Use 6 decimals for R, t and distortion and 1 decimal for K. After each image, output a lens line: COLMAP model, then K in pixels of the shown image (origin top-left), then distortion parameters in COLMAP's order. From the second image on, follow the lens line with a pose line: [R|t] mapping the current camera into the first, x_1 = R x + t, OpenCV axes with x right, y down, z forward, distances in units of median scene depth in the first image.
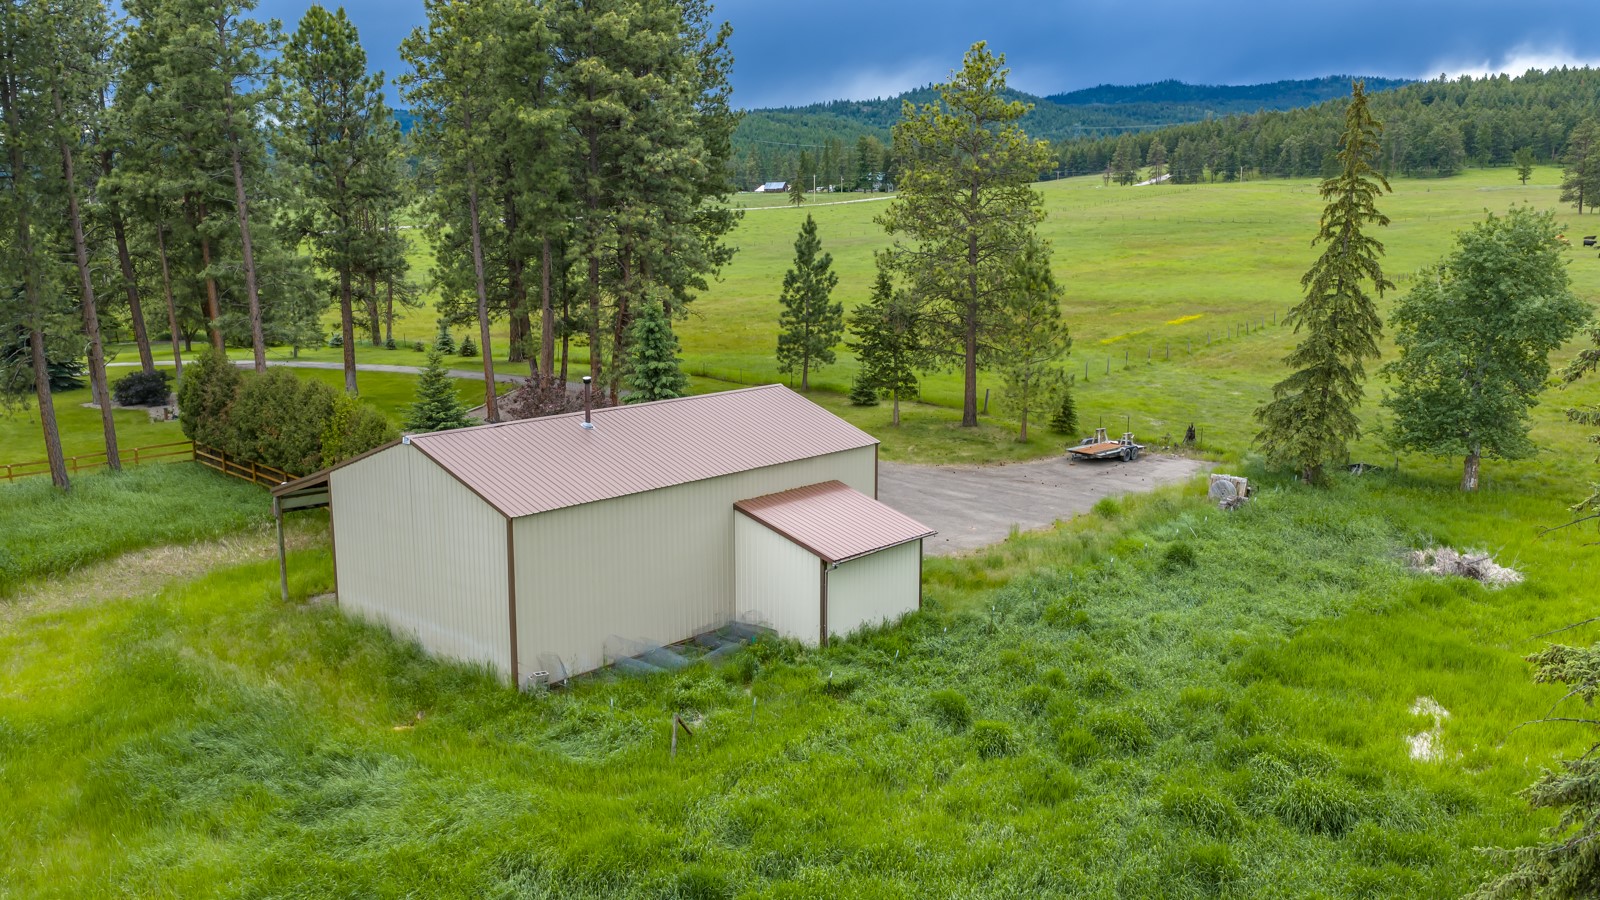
lens RADIAL K [[1324.4, 0, 801.6], [0, 1324.4, 456.7], [0, 0, 1]] dist [0.035169, -0.066477]
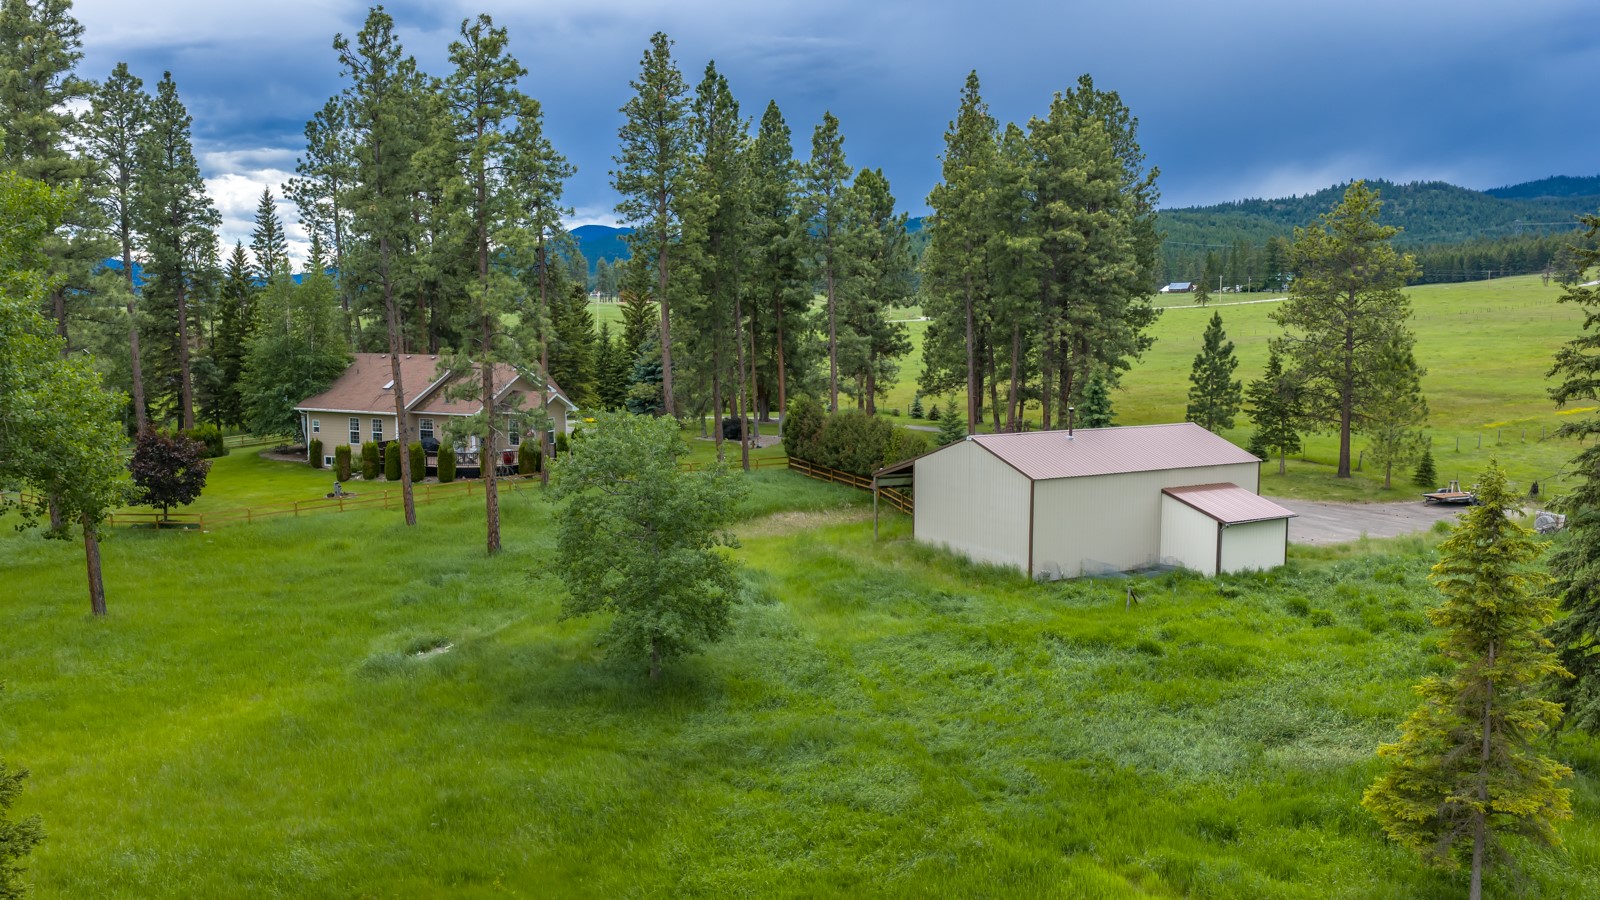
lens RADIAL K [[1324.4, 0, 801.6], [0, 1324.4, 456.7], [0, 0, 1]] dist [0.035169, -0.066477]
pose [[0.957259, 0.035852, -0.287003, -0.005282], [-0.056787, 0.996271, -0.064952, 0.072700], [0.283604, 0.078474, 0.955725, -0.379831]]
